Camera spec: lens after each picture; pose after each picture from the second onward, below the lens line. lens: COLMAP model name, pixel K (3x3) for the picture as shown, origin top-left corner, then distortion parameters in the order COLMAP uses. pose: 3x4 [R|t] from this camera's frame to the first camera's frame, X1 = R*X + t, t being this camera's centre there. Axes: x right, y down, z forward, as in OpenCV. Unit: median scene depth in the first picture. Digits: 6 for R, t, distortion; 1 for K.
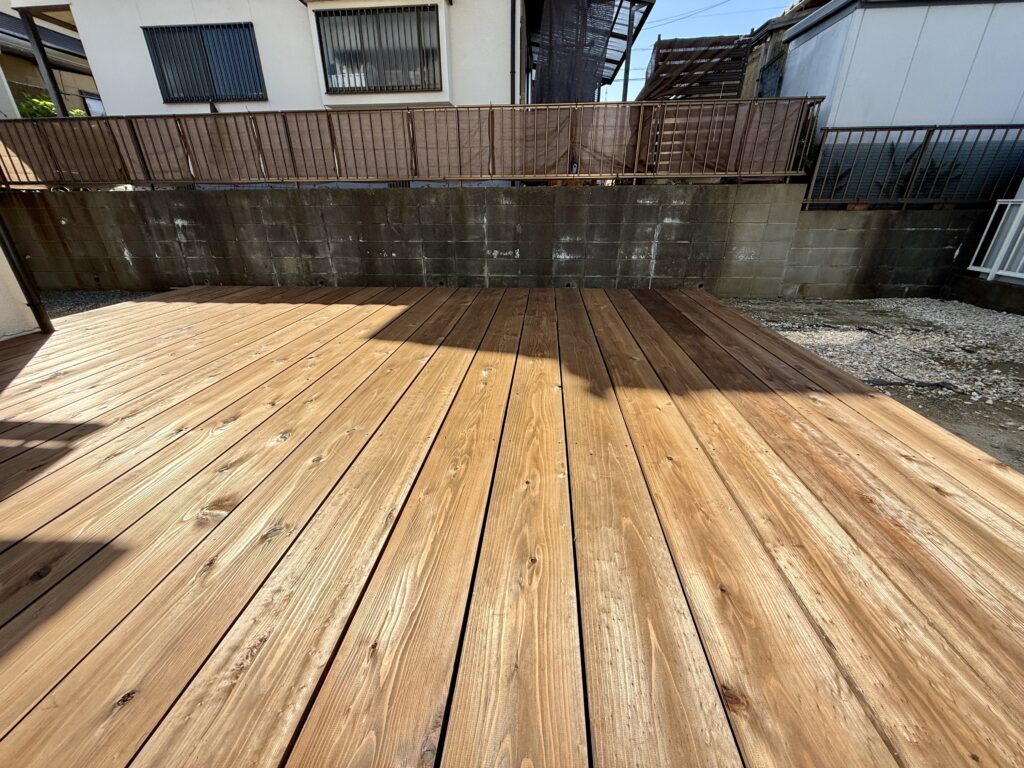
lens RADIAL K [[412.7, 0, 508.9], [0, 412.7, 383.2], [0, 0, 1]] dist [0.000732, 0.000267]
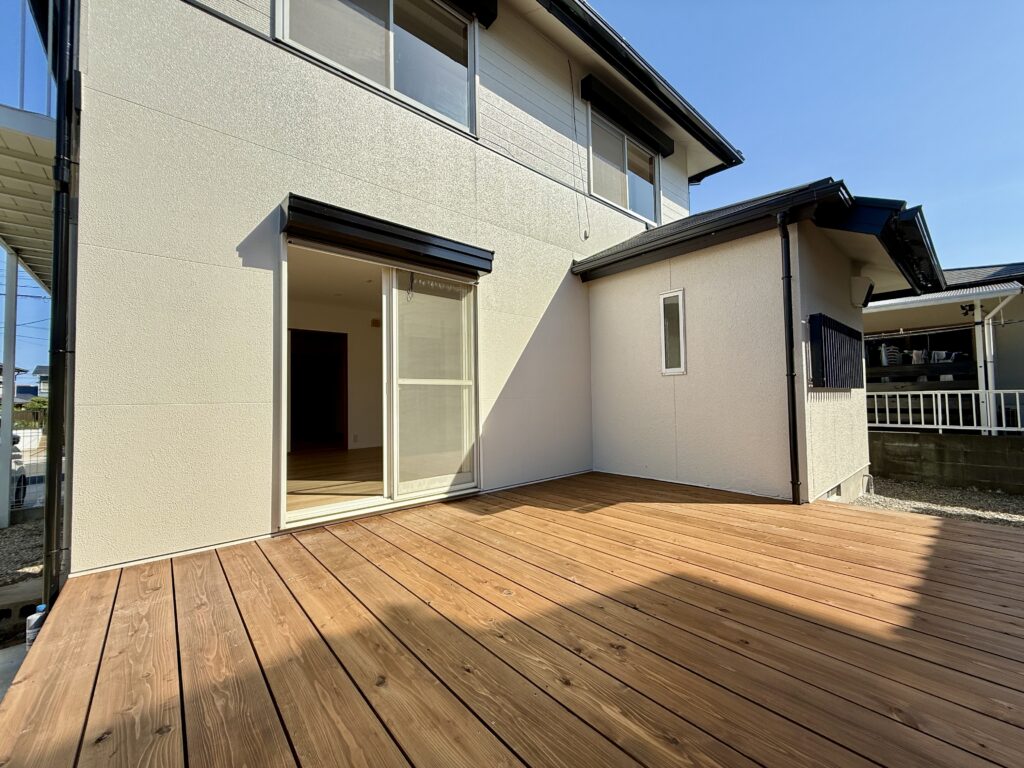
lens RADIAL K [[408.1, 0, 509.9], [0, 408.1, 383.7], [0, 0, 1]] dist [0.001918, 0.000255]
pose [[-0.696681, -0.014494, -0.717235, 0.756968], [-0.271264, 0.930886, 0.244678, -0.841896], [0.664117, 0.365022, -0.652462, 1.653612]]
